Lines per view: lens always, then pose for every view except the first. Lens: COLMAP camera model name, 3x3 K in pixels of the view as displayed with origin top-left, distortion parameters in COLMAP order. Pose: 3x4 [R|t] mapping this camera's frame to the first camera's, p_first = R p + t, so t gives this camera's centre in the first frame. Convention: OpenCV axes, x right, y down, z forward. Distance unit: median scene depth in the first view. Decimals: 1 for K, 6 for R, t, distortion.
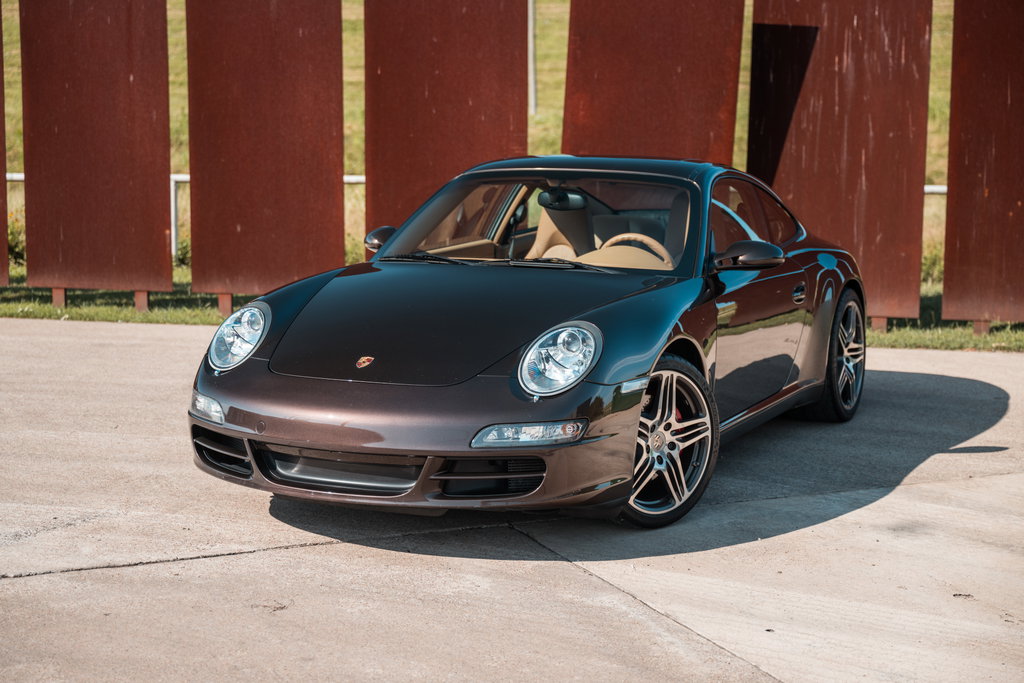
lens RADIAL K [[1825.8, 0, 507.5], [0, 1825.8, 348.4], [0, 0, 1]] dist [0.005228, 0.000000]
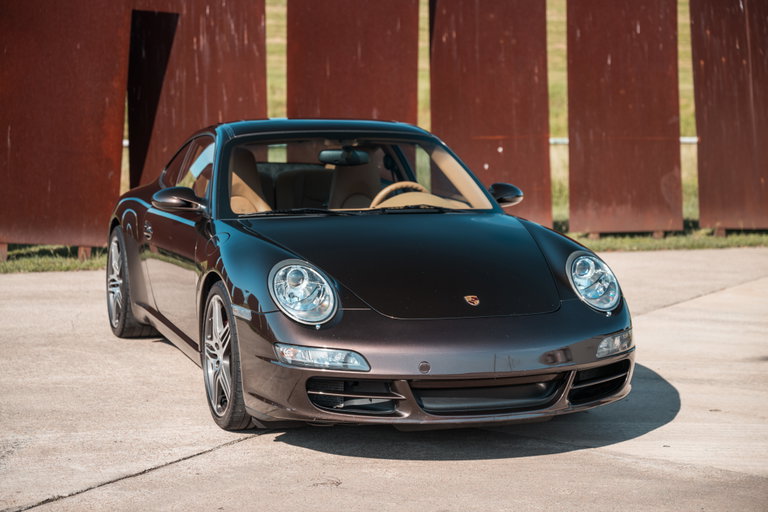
lens RADIAL K [[1512.8, 0, 376.4], [0, 1512.8, 258.5], [0, 0, 1]] dist [0.003453, 0.000000]
pose [[0.841012, -0.062270, 0.537421, -0.286428], [0.067148, 0.997688, 0.010521, -0.009890], [-0.536834, 0.027239, 0.843248, 0.053437]]
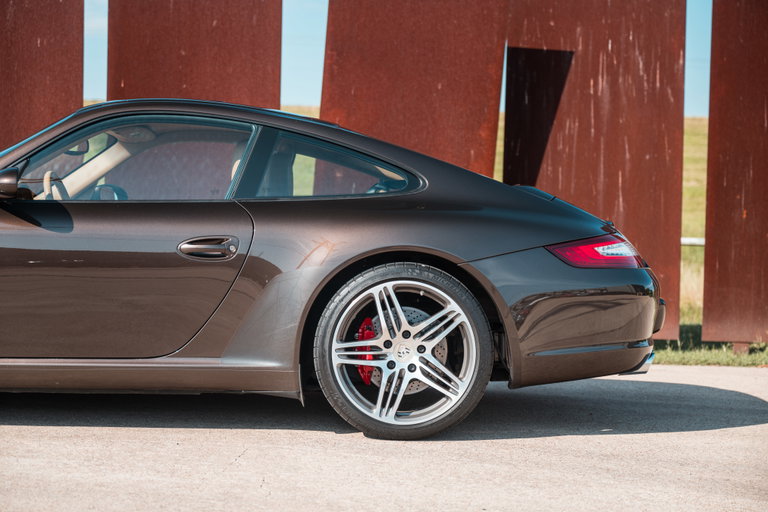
lens RADIAL K [[1395.7, 0, 379.4], [0, 1395.7, 262.3], [0, 0, 1]] dist [0.009013, 0.000000]
pose [[0.983840, 0.014373, 0.178472, -0.070474], [0.004630, 0.994398, -0.105604, 0.020769], [-0.178990, 0.104723, 0.978261, 0.279593]]
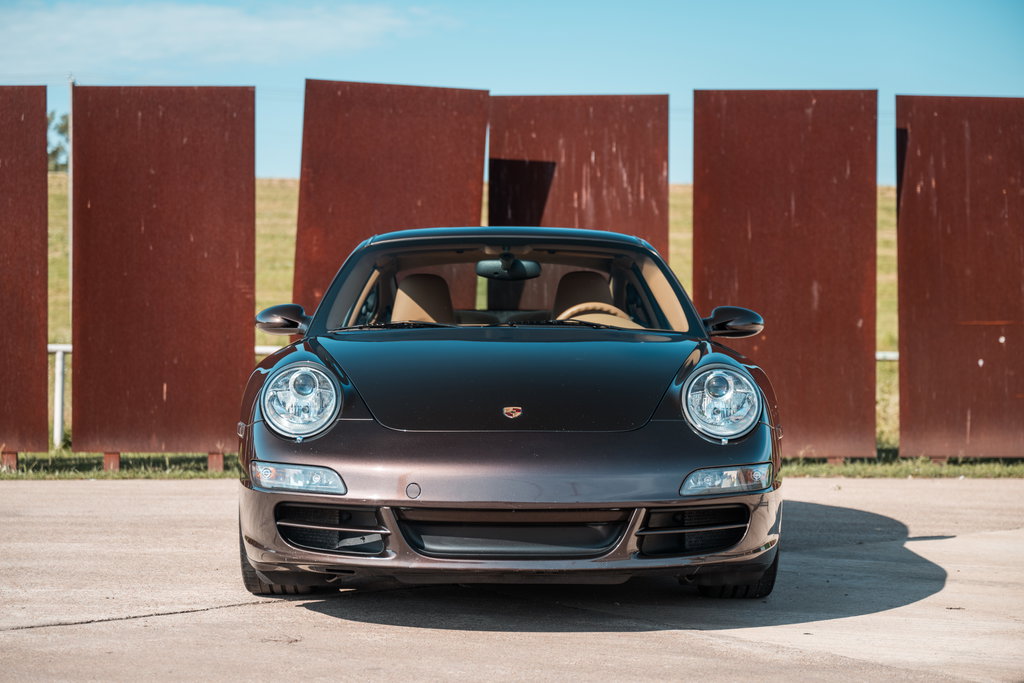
lens RADIAL K [[1988.6, 0, 509.9], [0, 1988.6, 342.6], [0, 0, 1]] dist [0.008800, 0.000000]
pose [[0.969493, -0.002875, 0.245100, -0.116288], [0.034885, 0.991371, -0.126360, 0.054111], [-0.242622, 0.131056, 0.961228, -0.008908]]
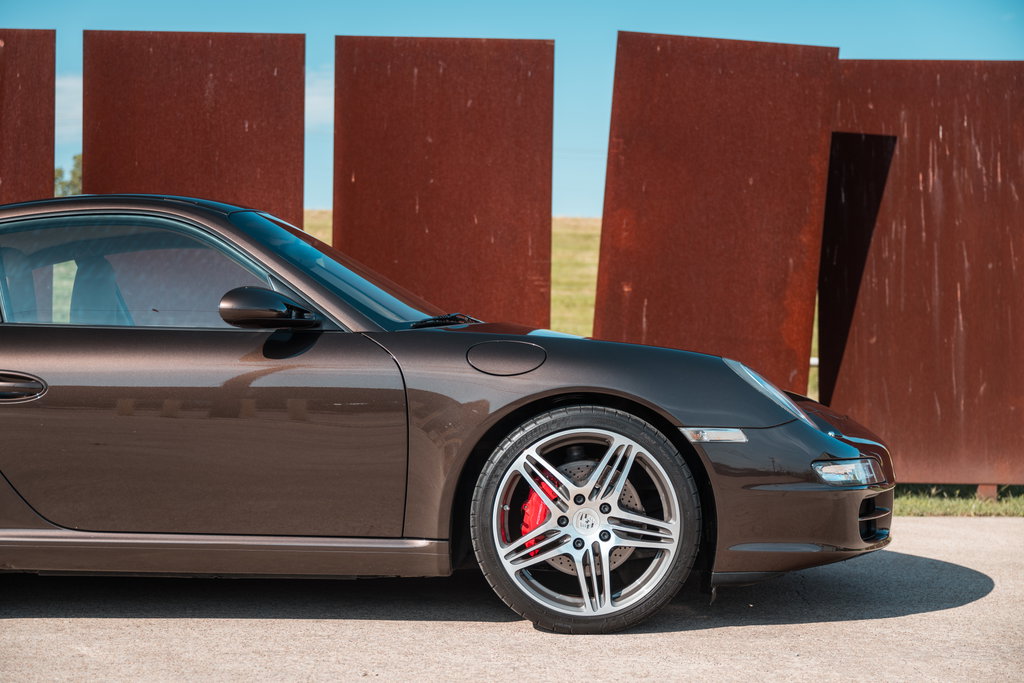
lens RADIAL K [[1591.7, 0, 515.6], [0, 1591.7, 343.0], [0, 0, 1]] dist [0.004594, 0.000000]
pose [[0.958542, 0.009169, 0.284804, -0.205240], [0.029316, 0.991006, -0.130569, 0.007149], [-0.283440, 0.133505, 0.949652, 0.369225]]
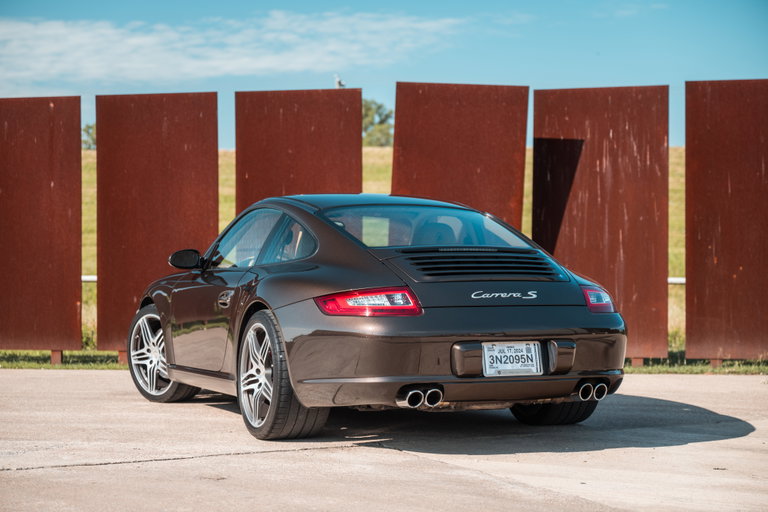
lens RADIAL K [[1512.8, 0, 378.3], [0, 1512.8, 257.3], [0, 0, 1]] dist [0.003453, 0.000000]
pose [[0.999082, -0.006163, 0.042382, -0.024129], [0.012109, 0.989862, -0.141514, 0.061261], [-0.041080, 0.141898, 0.989029, -0.060019]]
